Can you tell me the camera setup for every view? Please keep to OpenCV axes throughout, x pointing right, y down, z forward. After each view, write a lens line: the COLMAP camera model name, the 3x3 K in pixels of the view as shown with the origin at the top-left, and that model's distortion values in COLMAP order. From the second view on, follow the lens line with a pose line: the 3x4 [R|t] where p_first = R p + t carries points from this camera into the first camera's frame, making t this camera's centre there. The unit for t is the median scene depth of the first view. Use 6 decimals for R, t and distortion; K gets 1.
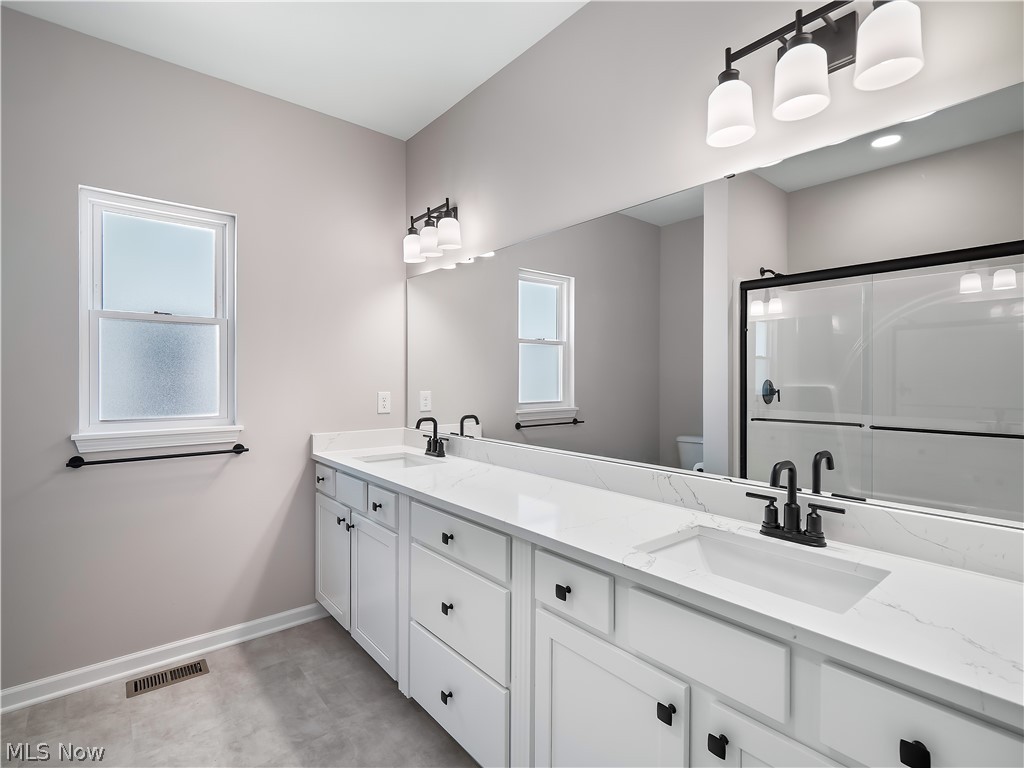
lens RADIAL K [[498.6, 0, 511.7], [0, 498.6, 380.9], [0, 0, 1]] dist [-0.001907, -0.000623]
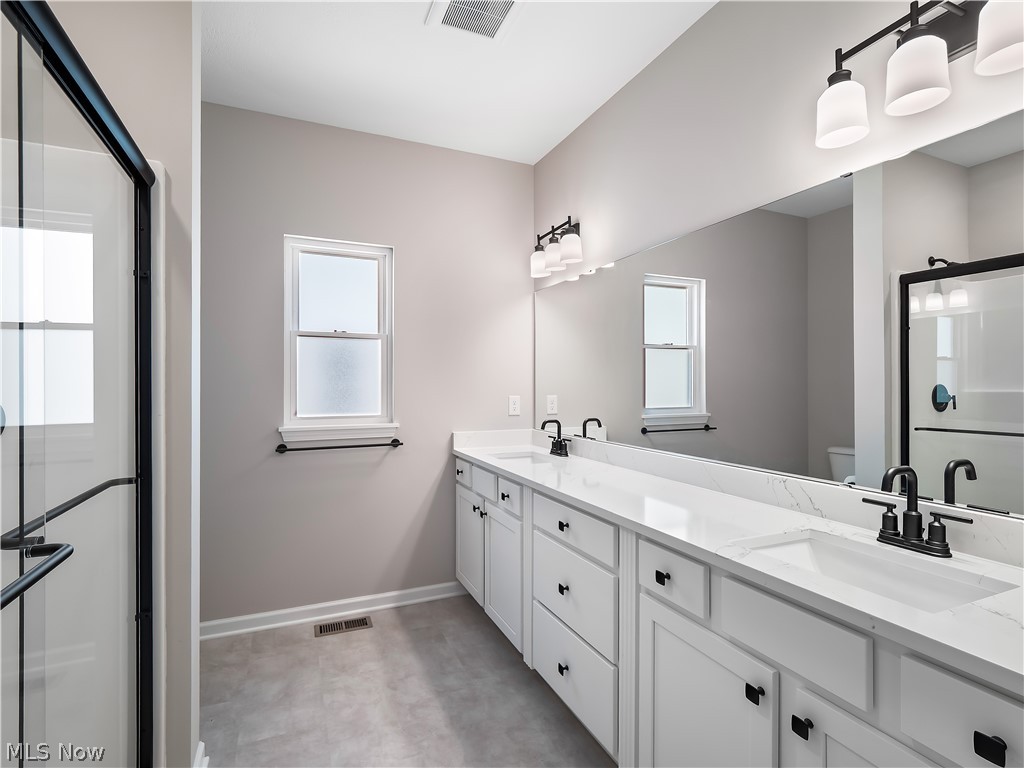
lens RADIAL K [[502.3, 0, 508.0], [0, 502.3, 384.3], [0, 0, 1]] dist [-0.000816, -0.001287]
pose [[0.961084, -0.002234, -0.276248, 0.055761], [0.000626, 0.999982, -0.005906, 0.004311], [0.276256, 0.005504, 0.961068, -0.102311]]
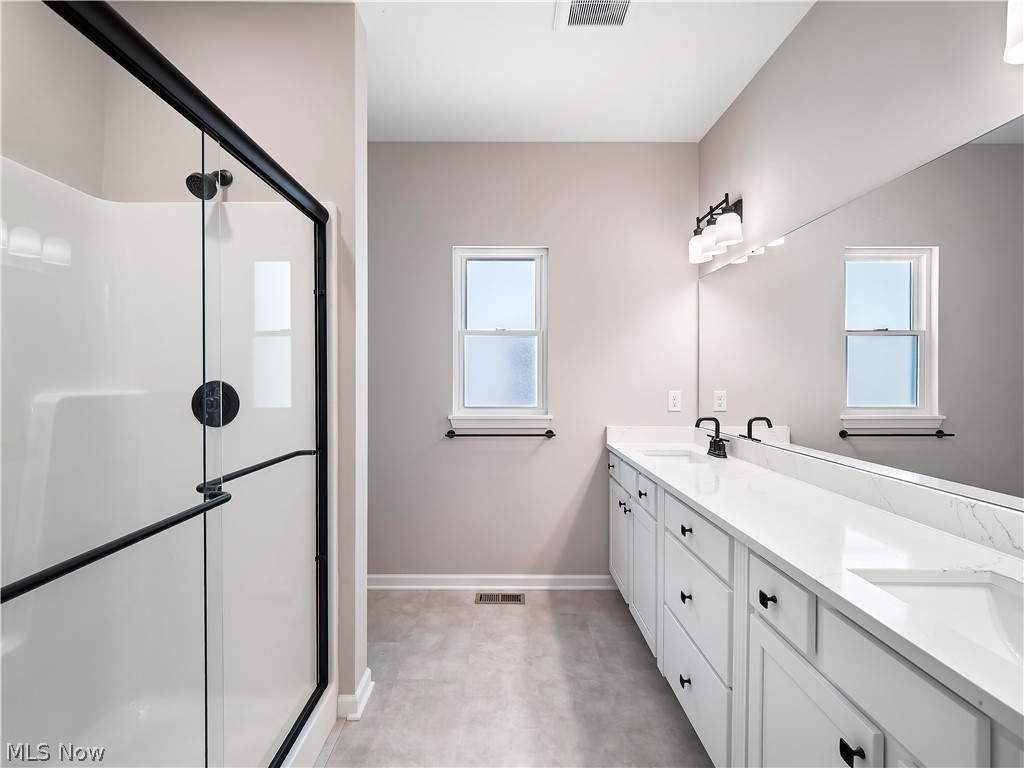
lens RADIAL K [[501.1, 0, 509.5], [0, 501.1, 382.9], [0, 0, 1]] dist [-0.001298, -0.001107]
pose [[0.772721, 0.007303, -0.634703, 0.222272], [-0.004263, 0.999971, 0.006315, 0.000933], [0.634731, -0.002174, 0.772730, -0.040307]]
